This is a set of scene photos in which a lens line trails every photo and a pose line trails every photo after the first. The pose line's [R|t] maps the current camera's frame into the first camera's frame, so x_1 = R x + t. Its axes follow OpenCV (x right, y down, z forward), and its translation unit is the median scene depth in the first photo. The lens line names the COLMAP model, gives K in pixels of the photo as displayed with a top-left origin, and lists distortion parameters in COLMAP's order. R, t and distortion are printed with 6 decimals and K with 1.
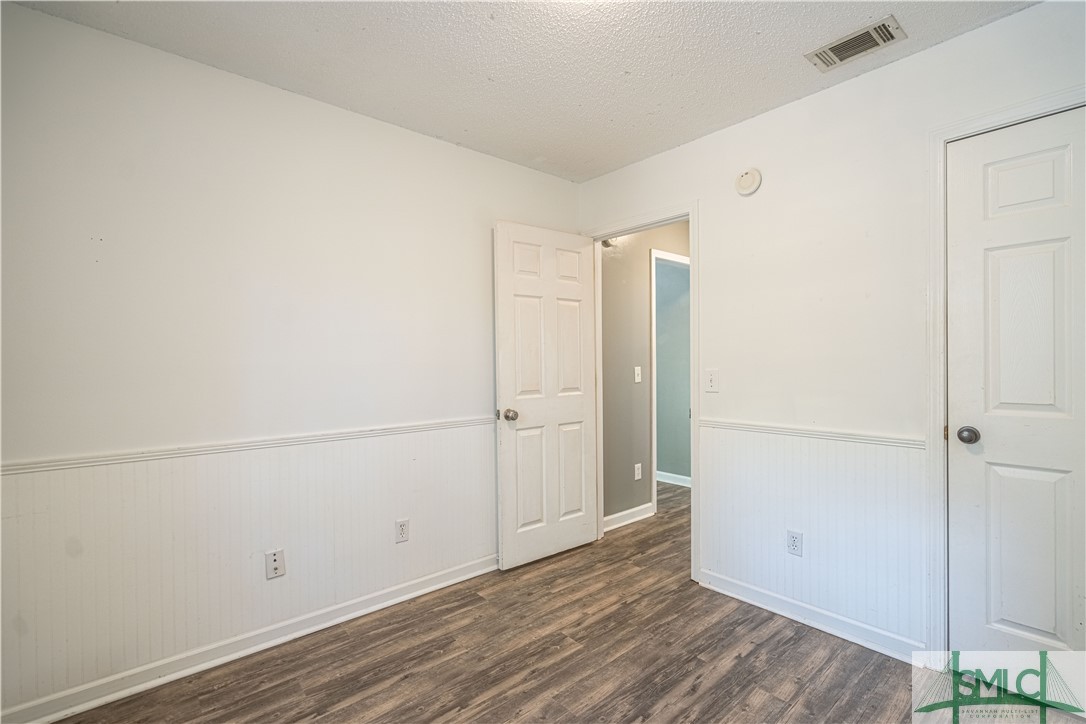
lens RADIAL K [[495.0, 0, 540.6], [0, 495.0, 363.8], [0, 0, 1]] dist [-0.003266, 0.001287]
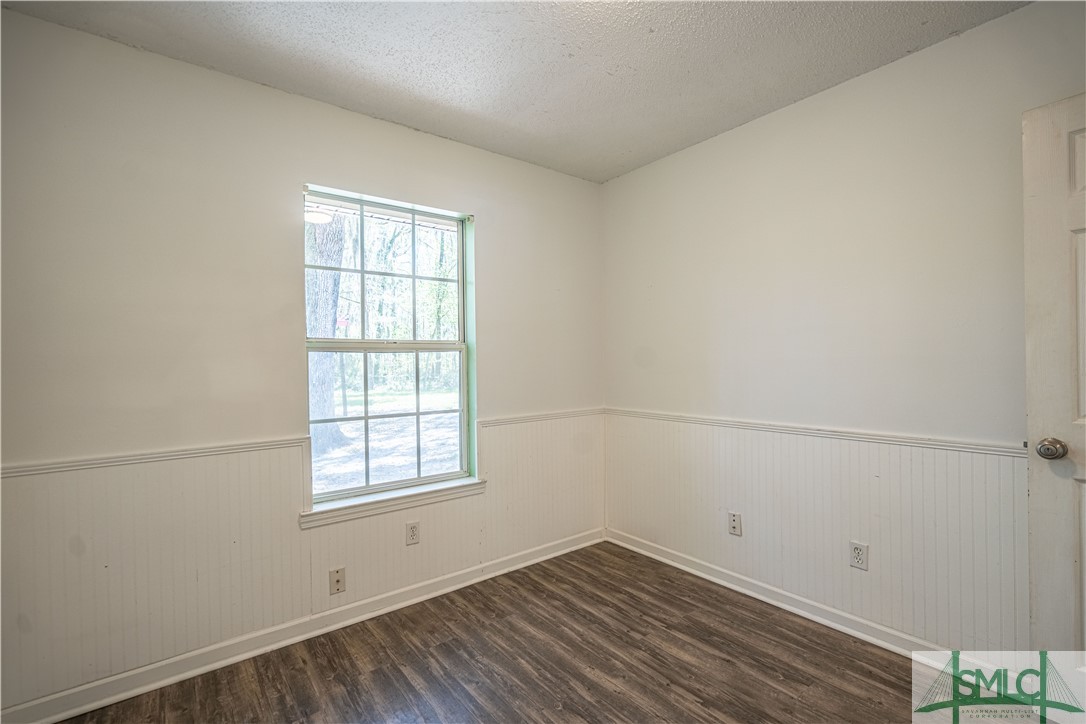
lens RADIAL K [[495.0, 0, 551.7], [0, 495.0, 365.6], [0, 0, 1]] dist [-0.003266, 0.001287]
pose [[-0.054881, 0.014445, -0.998388, 0.725194], [0.012492, 0.999827, 0.013779, -0.006549], [0.998415, -0.011716, -0.055052, 0.647277]]
